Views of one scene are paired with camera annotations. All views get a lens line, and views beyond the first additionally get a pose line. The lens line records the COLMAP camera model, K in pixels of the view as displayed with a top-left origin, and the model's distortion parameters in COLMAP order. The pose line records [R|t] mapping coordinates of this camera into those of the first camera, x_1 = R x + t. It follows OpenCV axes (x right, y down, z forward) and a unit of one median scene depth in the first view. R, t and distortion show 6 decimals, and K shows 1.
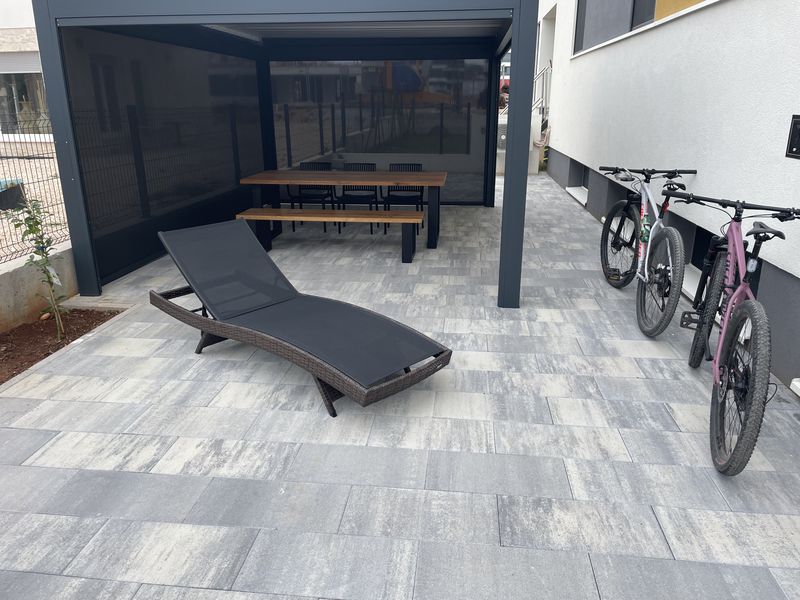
lens RADIAL K [[601.5, 0, 399.5], [0, 601.5, 289.1], [0, 0, 1]] dist [0.083746, -0.114726]
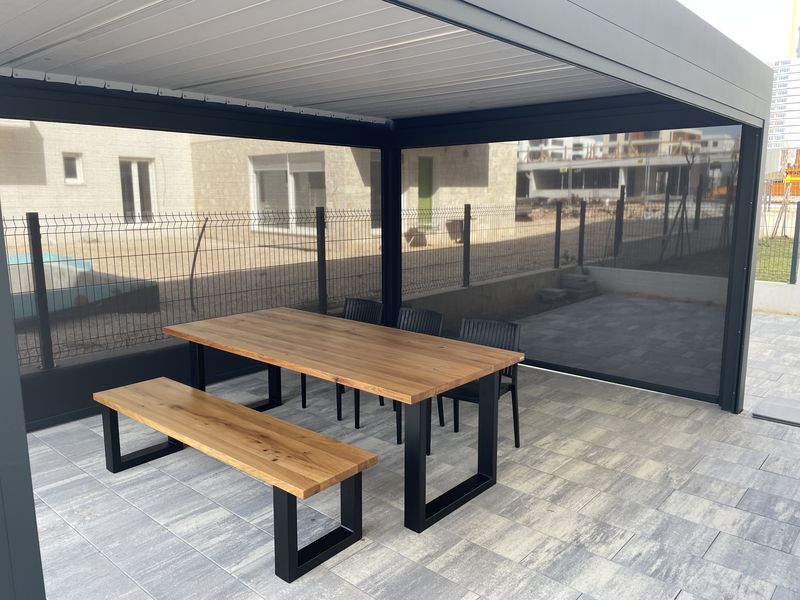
lens RADIAL K [[601.5, 0, 399.5], [0, 601.5, 289.1], [0, 0, 1]] dist [0.083746, -0.114726]
pose [[0.825770, 0.092824, -0.556317, 0.134146], [-0.170527, 0.981290, -0.089390, -0.094385], [0.537611, 0.168683, 0.826148, 0.275551]]
